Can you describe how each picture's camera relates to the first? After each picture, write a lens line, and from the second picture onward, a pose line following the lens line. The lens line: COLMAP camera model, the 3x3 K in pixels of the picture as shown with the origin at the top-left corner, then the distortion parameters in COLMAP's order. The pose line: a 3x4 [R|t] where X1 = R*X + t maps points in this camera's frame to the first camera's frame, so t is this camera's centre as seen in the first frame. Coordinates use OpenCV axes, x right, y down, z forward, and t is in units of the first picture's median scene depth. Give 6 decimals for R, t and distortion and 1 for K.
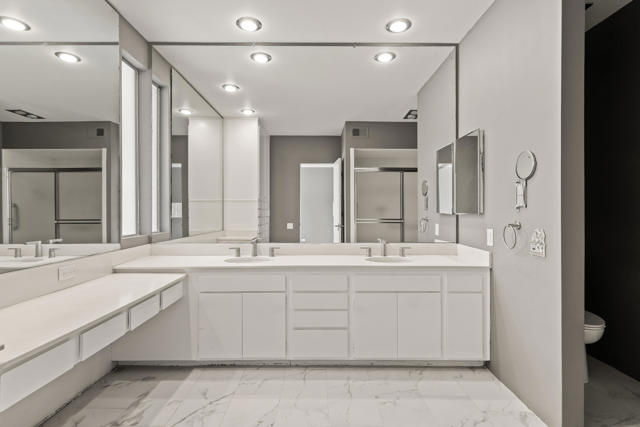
lens RADIAL K [[304.4, 0, 334.8], [0, 304.4, 210.8], [0, 0, 1]] dist [0.006409, 0.001186]
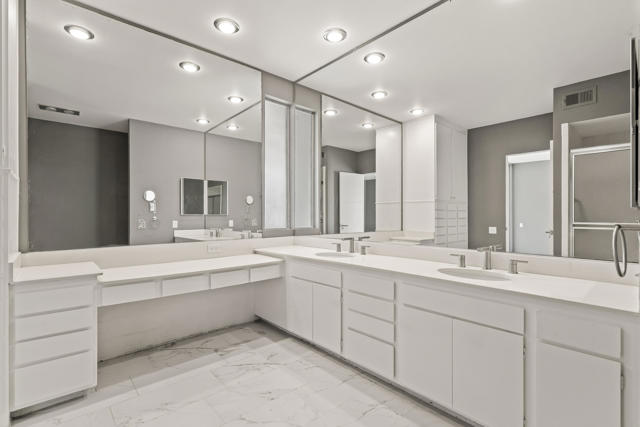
lens RADIAL K [[295.1, 0, 320.1], [0, 295.1, 215.6], [0, 0, 1]] dist [0.003373, 0.000244]
pose [[0.672782, 0.002610, -0.739836, 0.441375], [0.000184, 0.999993, 0.003694, 0.018703], [0.739841, -0.002622, 0.672777, 0.255298]]
